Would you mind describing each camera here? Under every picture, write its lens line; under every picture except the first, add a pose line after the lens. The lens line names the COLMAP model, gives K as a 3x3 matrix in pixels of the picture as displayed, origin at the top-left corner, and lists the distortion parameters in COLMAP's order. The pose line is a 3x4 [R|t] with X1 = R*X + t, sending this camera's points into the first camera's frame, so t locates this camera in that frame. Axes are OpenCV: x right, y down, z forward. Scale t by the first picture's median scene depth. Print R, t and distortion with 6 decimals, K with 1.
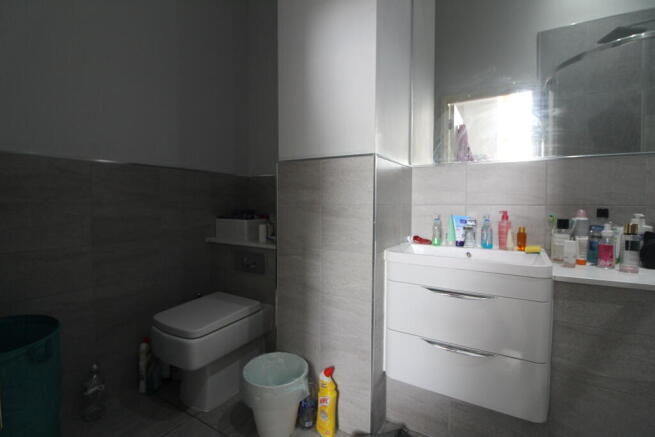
lens RADIAL K [[305.2, 0, 327.1], [0, 305.2, 210.9], [0, 0, 1]] dist [0.000232, -0.010054]
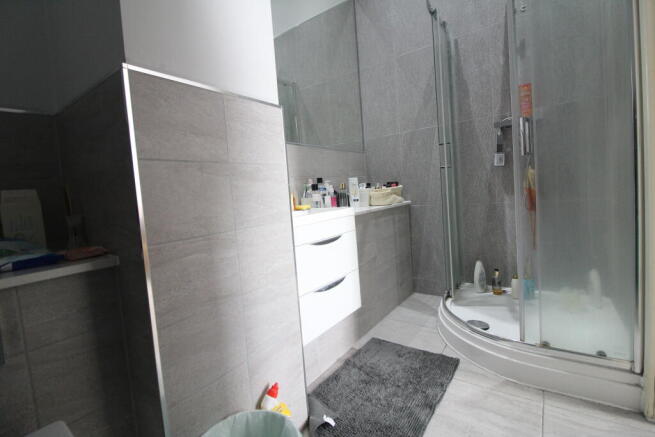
lens RADIAL K [[305.2, 0, 327.1], [0, 305.2, 210.9], [0, 0, 1]] dist [0.000232, -0.010054]
pose [[0.071993, -0.070954, 0.994878, -0.674528], [0.104765, 0.992487, 0.063202, 0.063331], [-0.991888, 0.099678, 0.078886, 0.760684]]
